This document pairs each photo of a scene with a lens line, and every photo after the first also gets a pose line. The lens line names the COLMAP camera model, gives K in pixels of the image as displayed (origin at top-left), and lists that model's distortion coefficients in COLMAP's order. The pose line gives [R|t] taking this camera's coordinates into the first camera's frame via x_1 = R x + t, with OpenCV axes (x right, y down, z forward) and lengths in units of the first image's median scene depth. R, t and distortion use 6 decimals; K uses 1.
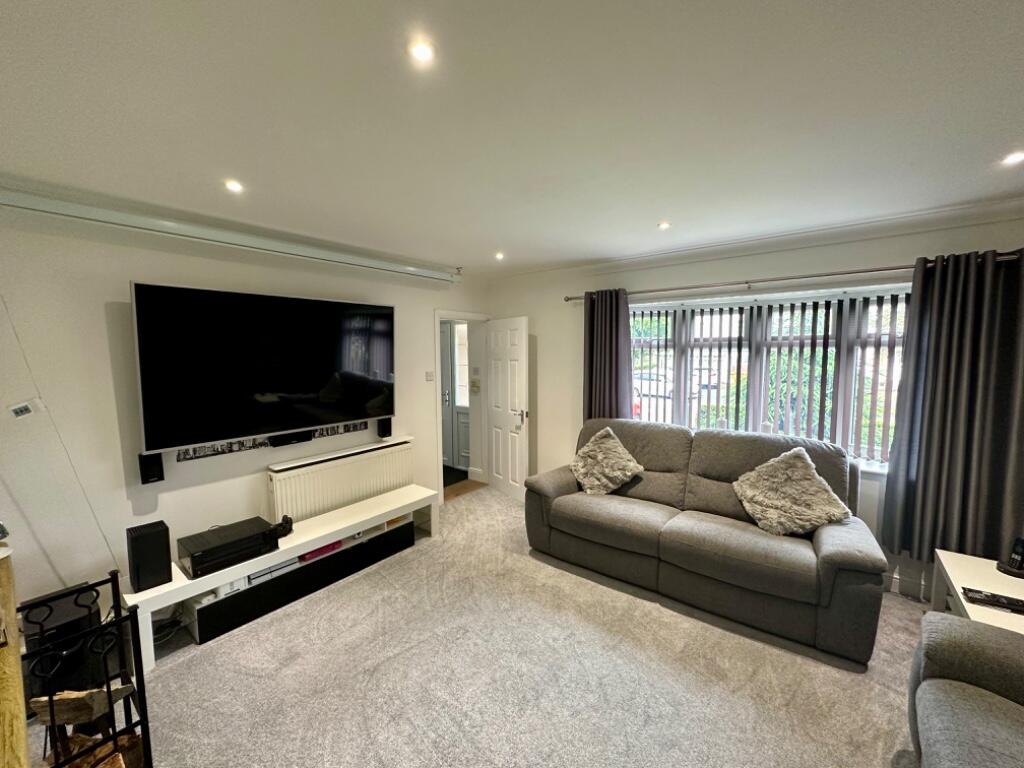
lens RADIAL K [[408.7, 0, 513.6], [0, 408.7, 383.9], [0, 0, 1]] dist [-0.007777, 0.000336]
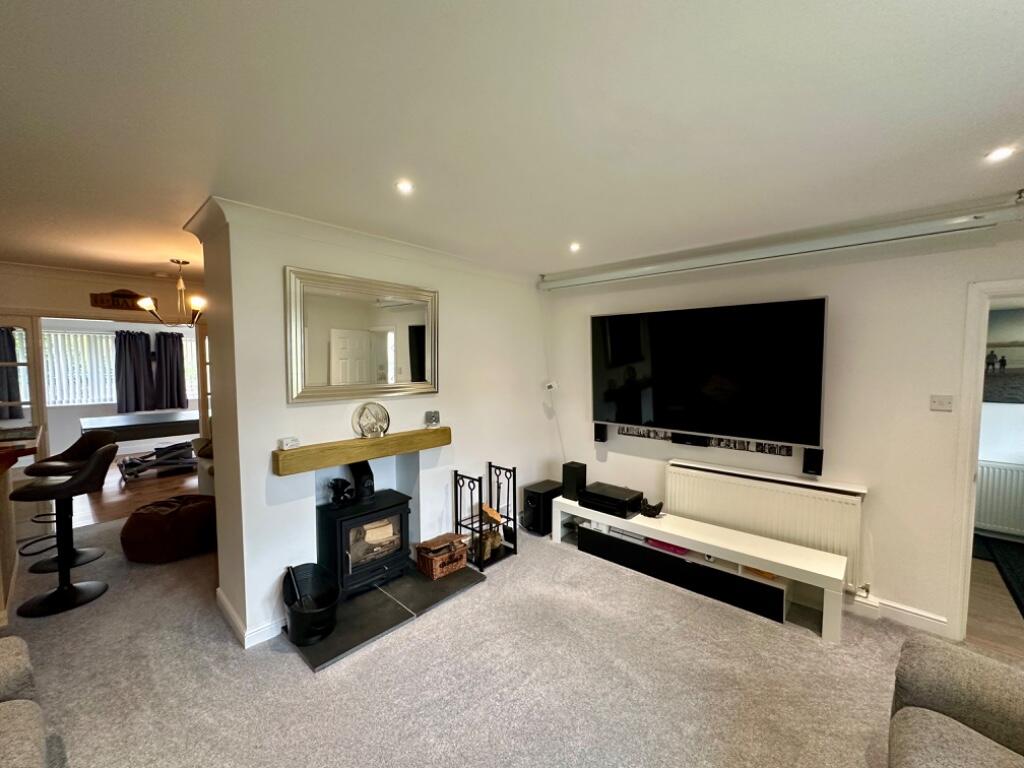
lens RADIAL K [[408.7, 0, 513.6], [0, 408.7, 383.9], [0, 0, 1]] dist [-0.007777, 0.000336]
pose [[-0.073240, 0.055765, -0.995754, 0.590982], [-0.086348, 0.994332, 0.062037, -0.041638], [0.993569, 0.090525, -0.068010, 0.641455]]
